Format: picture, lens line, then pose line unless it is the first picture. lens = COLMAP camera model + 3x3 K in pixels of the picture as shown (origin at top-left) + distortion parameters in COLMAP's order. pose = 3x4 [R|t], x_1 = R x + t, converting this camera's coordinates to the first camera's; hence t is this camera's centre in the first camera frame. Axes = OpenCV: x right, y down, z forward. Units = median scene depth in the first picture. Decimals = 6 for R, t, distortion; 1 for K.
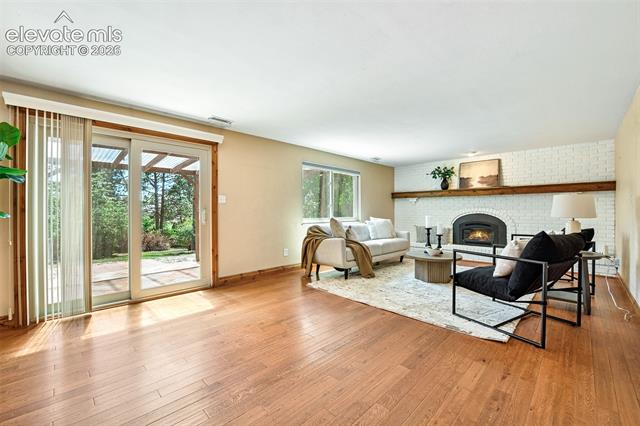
lens RADIAL K [[250.6, 0, 321.3], [0, 250.6, 211.6], [0, 0, 1]] dist [-0.019576, -0.000037]
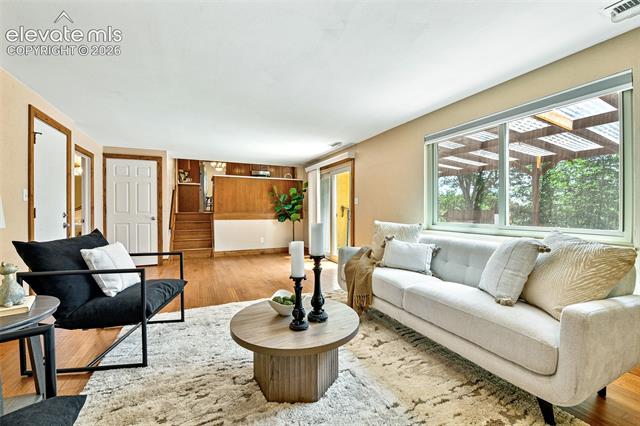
lens RADIAL K [[262.3, 0, 319.3], [0, 262.3, 212.2], [0, 0, 1]] dist [-0.008145, -0.000637]
pose [[-0.328624, 0.006465, -0.944439, 0.640052], [-0.000052, 0.999976, 0.006863, -0.001651], [0.944461, 0.002305, -0.328616, 0.895965]]
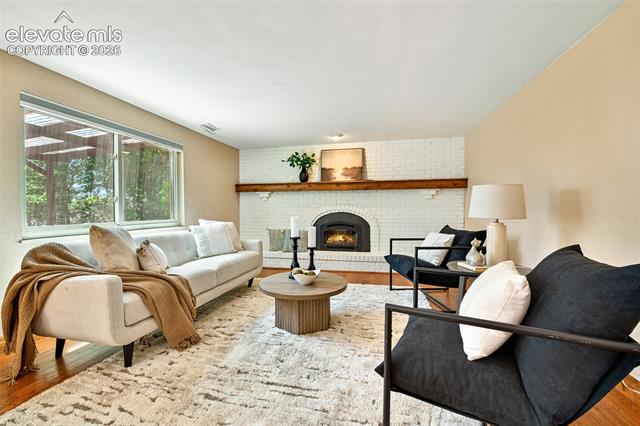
lens RADIAL K [[262.3, 0, 320.4], [0, 262.3, 210.6], [0, 0, 1]] dist [-0.008145, -0.000637]
pose [[0.835336, -0.003097, 0.549731, 0.100267], [0.002349, 0.999995, 0.002064, 0.000049], [-0.549735, -0.000433, 0.835339, 0.334948]]
